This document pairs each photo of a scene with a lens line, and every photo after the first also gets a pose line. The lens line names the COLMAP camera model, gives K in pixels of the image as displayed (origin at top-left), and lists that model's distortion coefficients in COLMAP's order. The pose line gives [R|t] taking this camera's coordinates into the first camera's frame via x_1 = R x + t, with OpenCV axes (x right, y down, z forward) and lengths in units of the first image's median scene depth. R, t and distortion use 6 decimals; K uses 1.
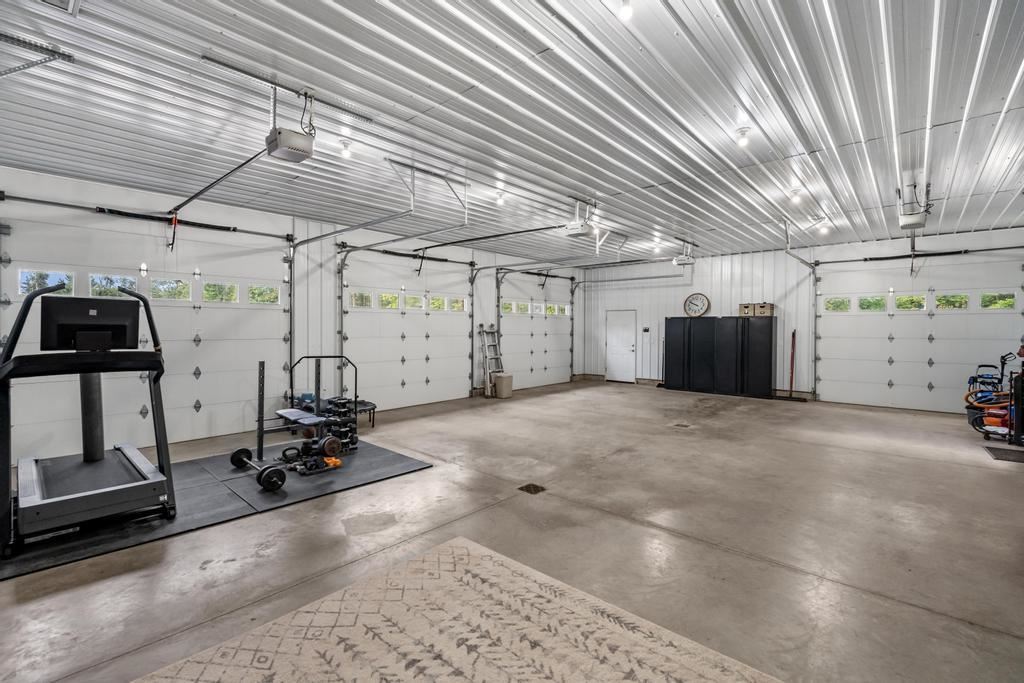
lens RADIAL K [[451.0, 0, 516.1], [0, 451.0, 335.2], [0, 0, 1]] dist [-0.006447, 0.001423]
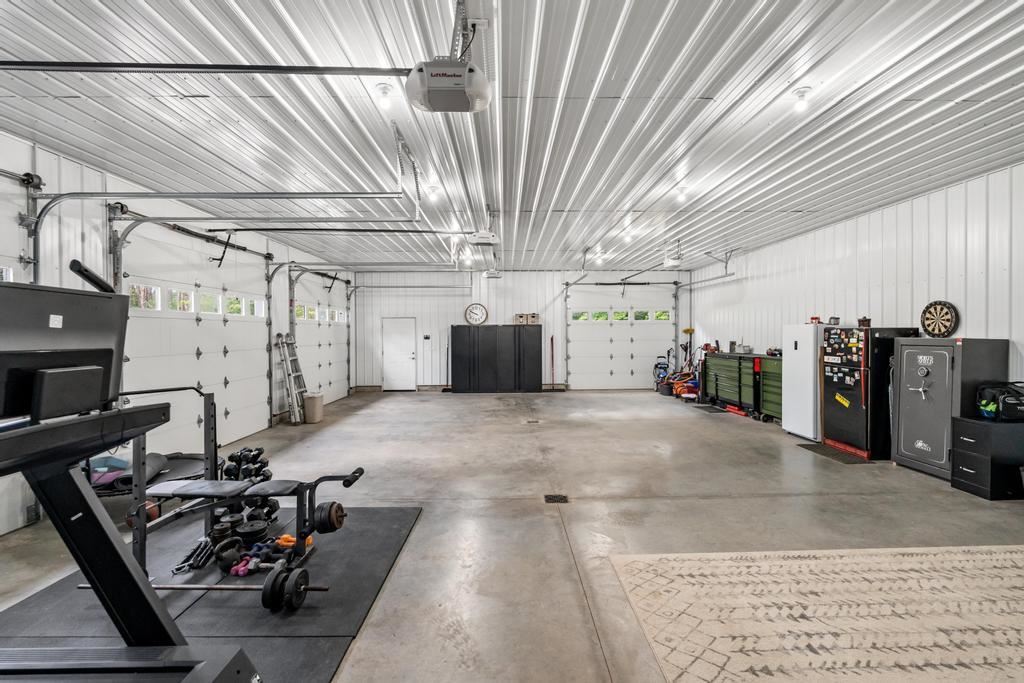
lens RADIAL K [[451.0, 0, 512.9], [0, 451.0, 337.5], [0, 0, 1]] dist [-0.006447, 0.001423]
pose [[0.739828, -0.016414, 0.672595, -0.316988], [0.021966, 0.999759, 0.000237, -0.009326], [-0.672437, 0.014599, 0.740010, 0.142428]]
